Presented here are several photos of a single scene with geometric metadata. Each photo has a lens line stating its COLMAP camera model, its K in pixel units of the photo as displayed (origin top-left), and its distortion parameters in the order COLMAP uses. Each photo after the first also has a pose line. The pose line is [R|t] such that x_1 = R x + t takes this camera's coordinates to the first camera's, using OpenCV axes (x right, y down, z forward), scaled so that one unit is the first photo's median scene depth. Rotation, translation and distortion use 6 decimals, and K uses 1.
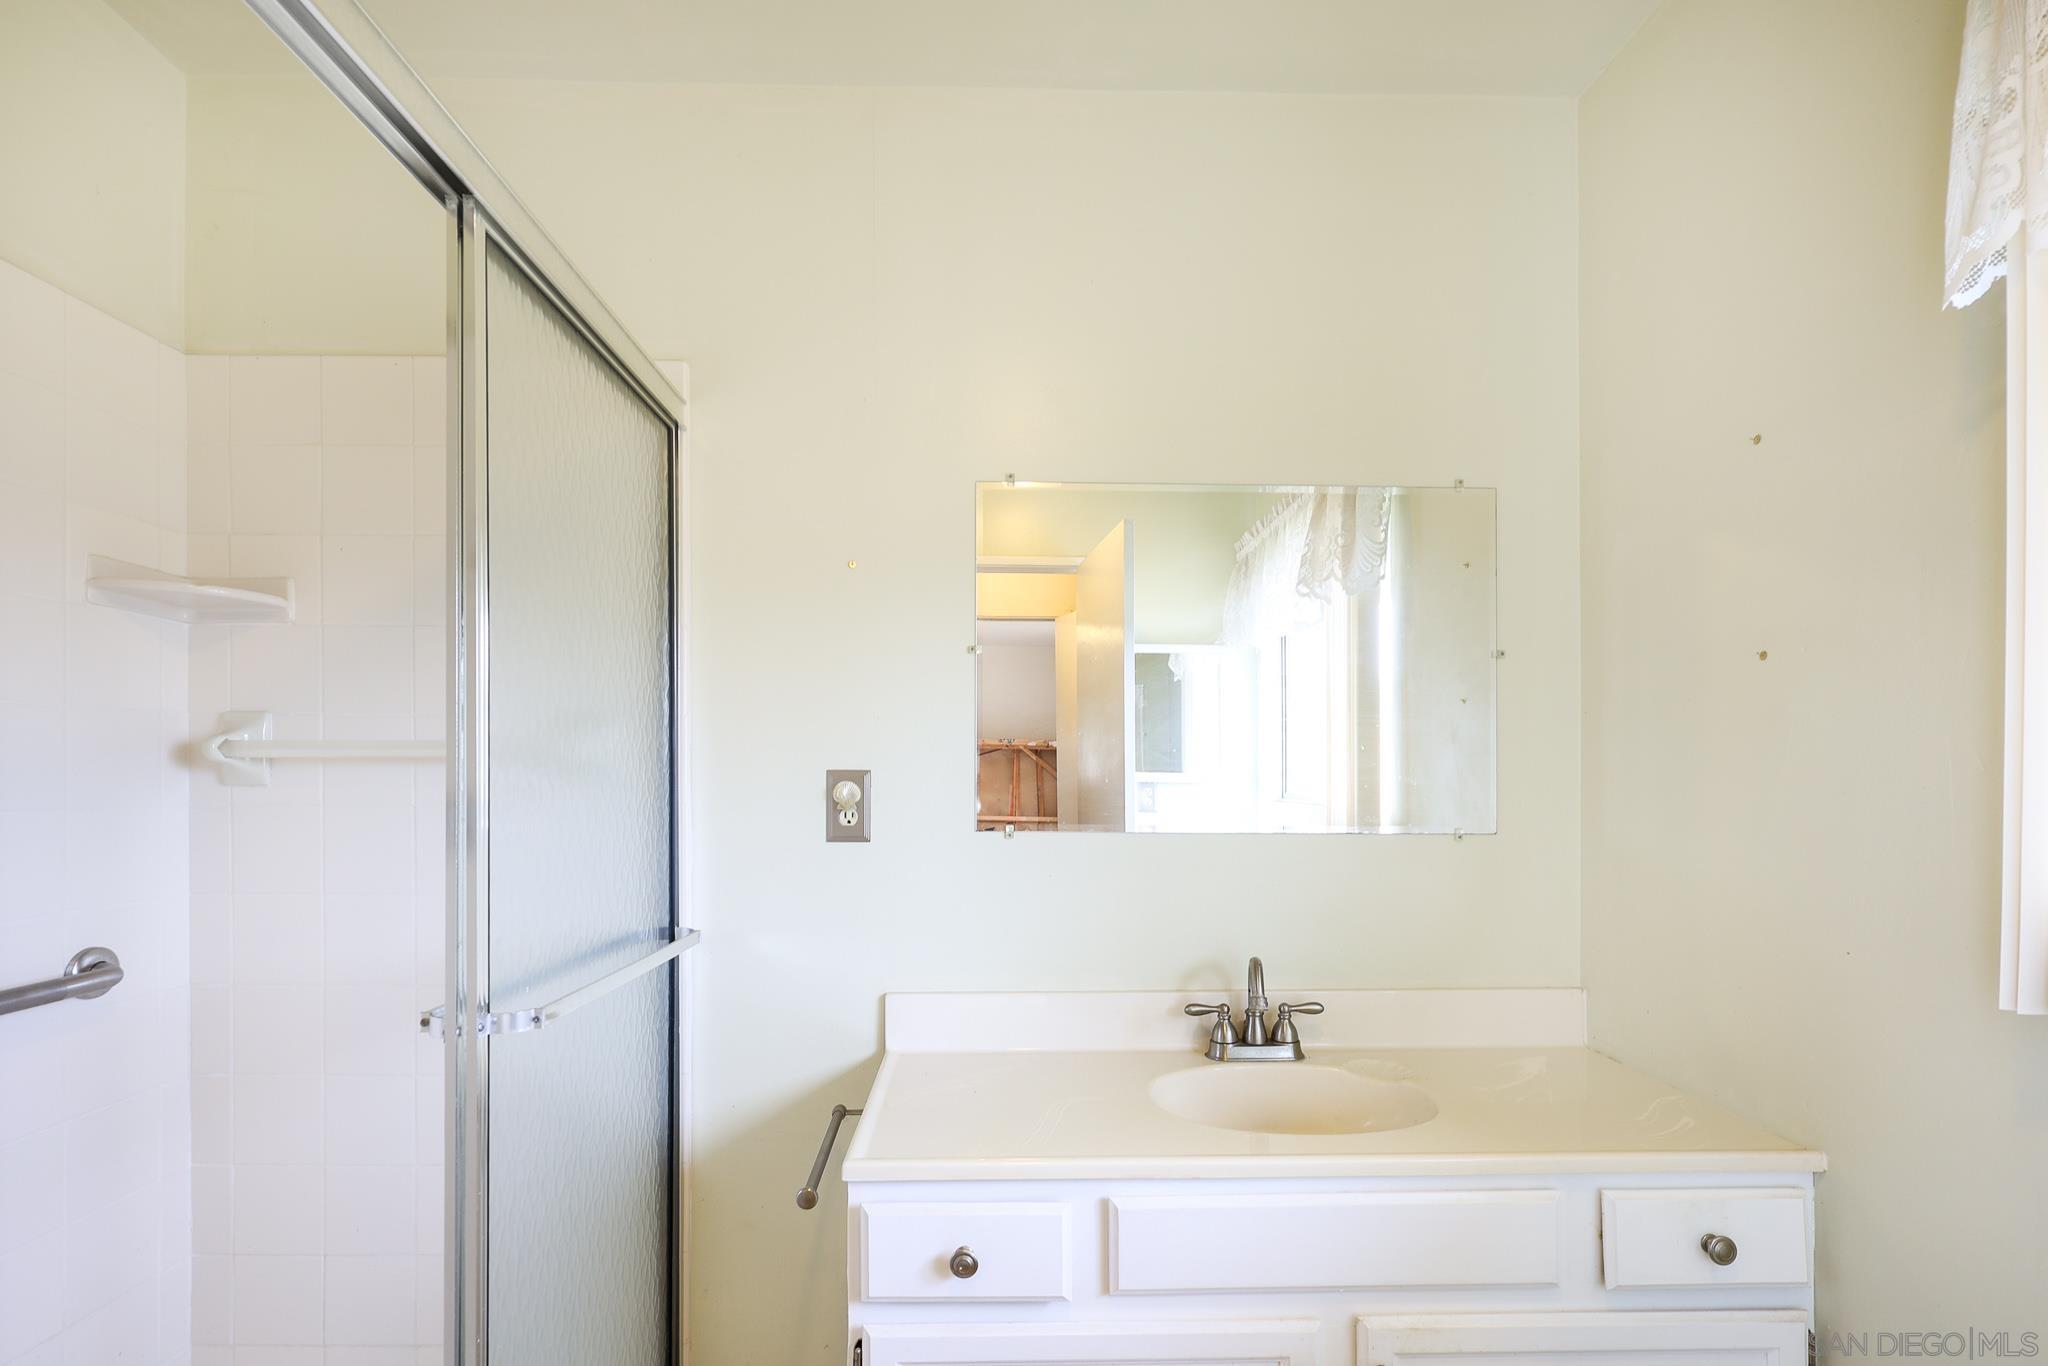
lens RADIAL K [[879.9, 0, 1006.2], [0, 879.9, 755.2], [0, 0, 1]] dist [-0.001582, 0.000450]
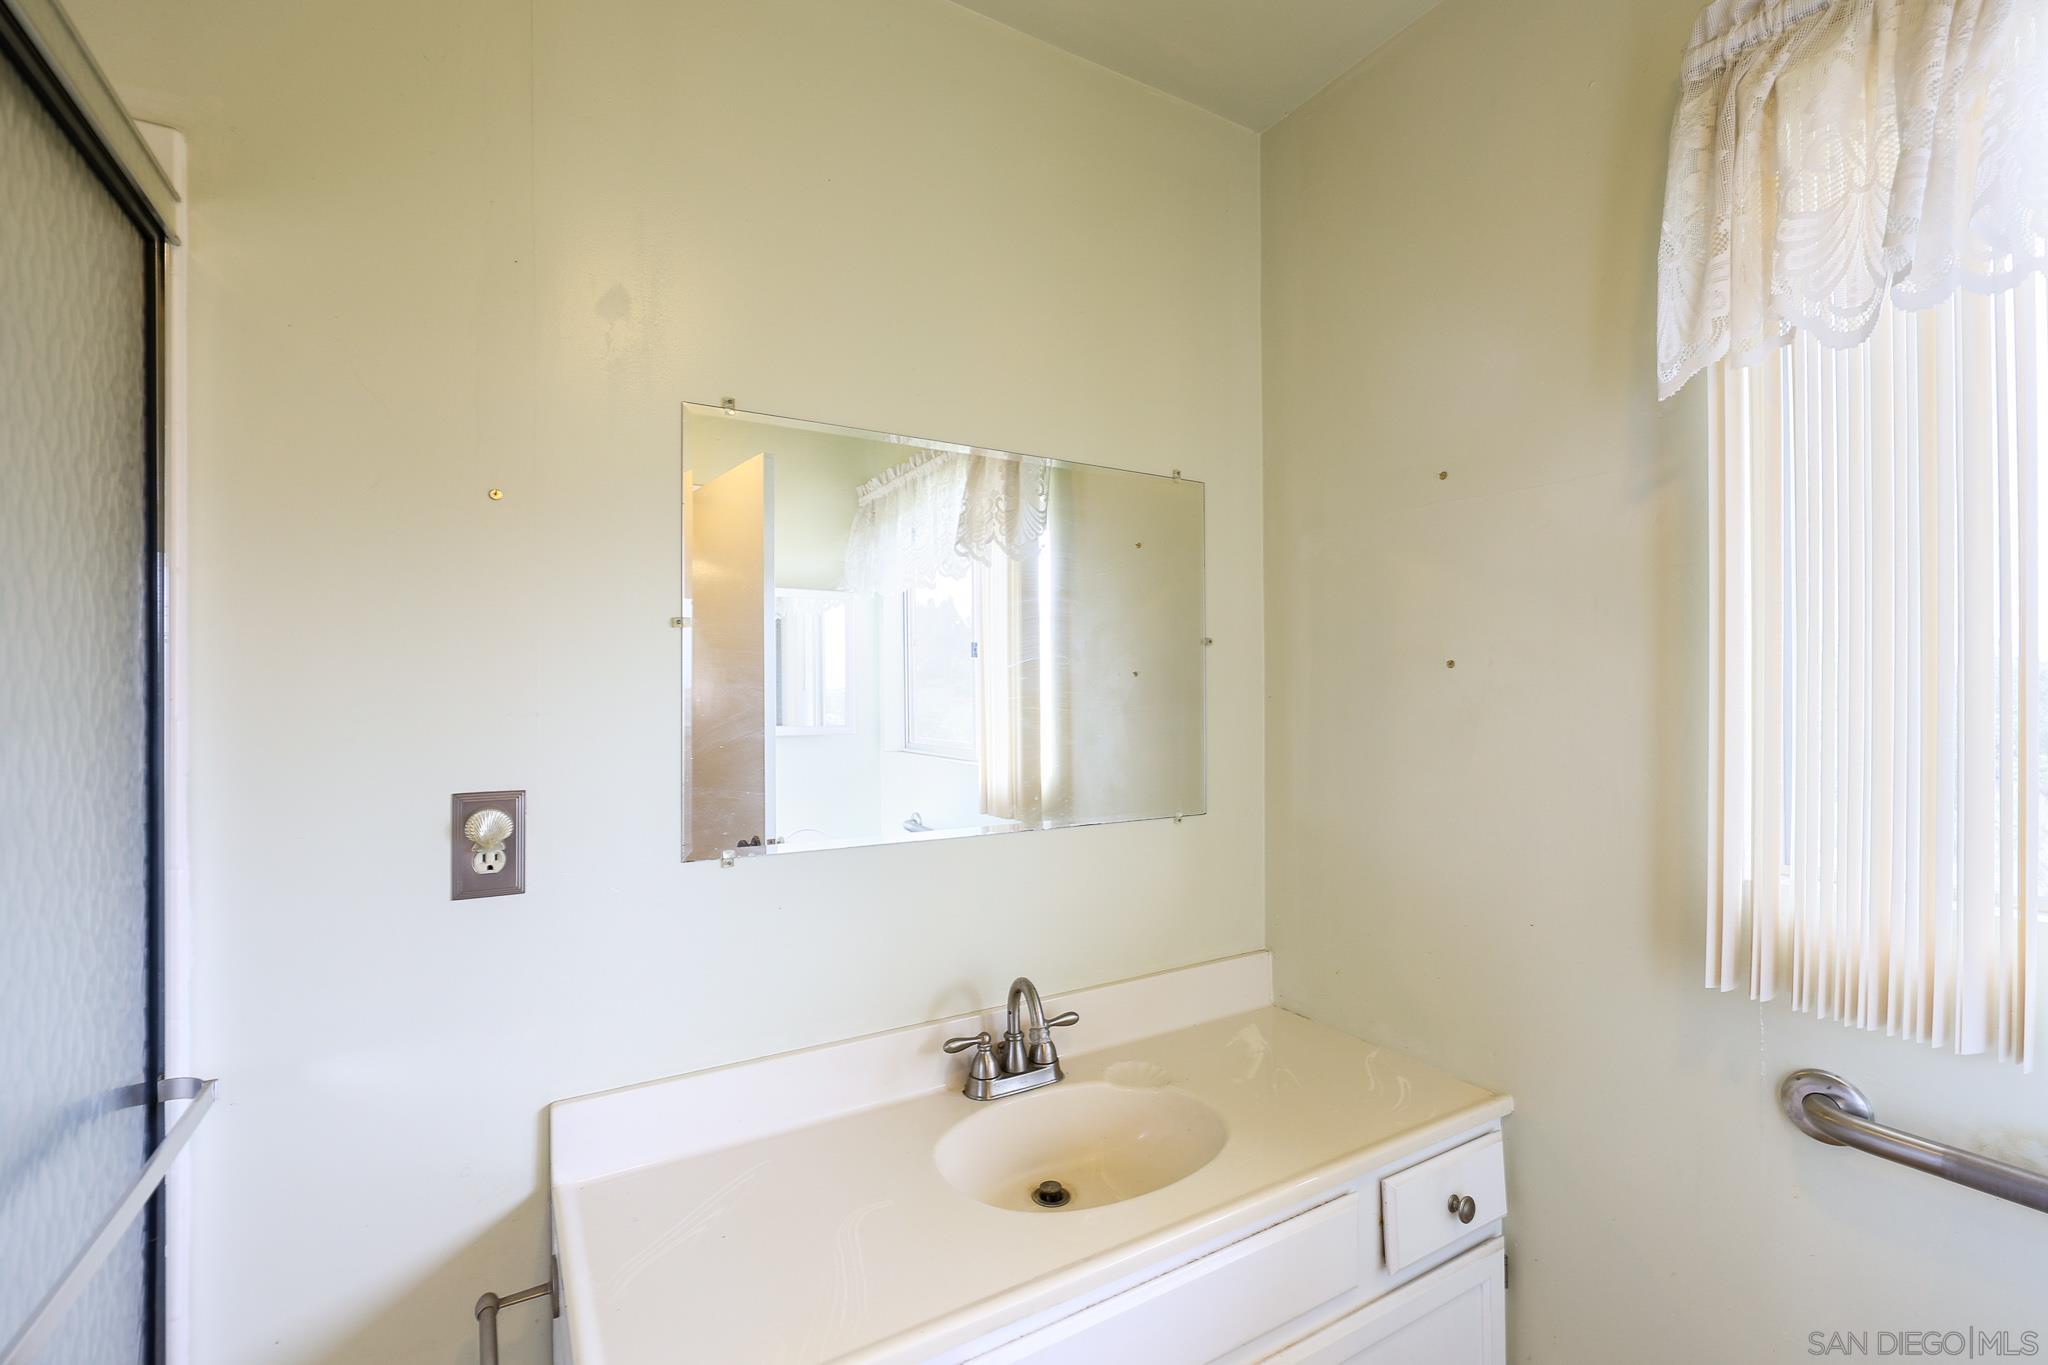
lens RADIAL K [[879.9, 0, 1019.5], [0, 879.9, 683.1], [0, 0, 1]] dist [-0.001582, 0.000450]
pose [[0.881410, 0.000808, 0.472351, -0.138617], [0.001589, 0.999988, -0.004675, -0.065085], [-0.472349, 0.004871, 0.881398, 0.193636]]
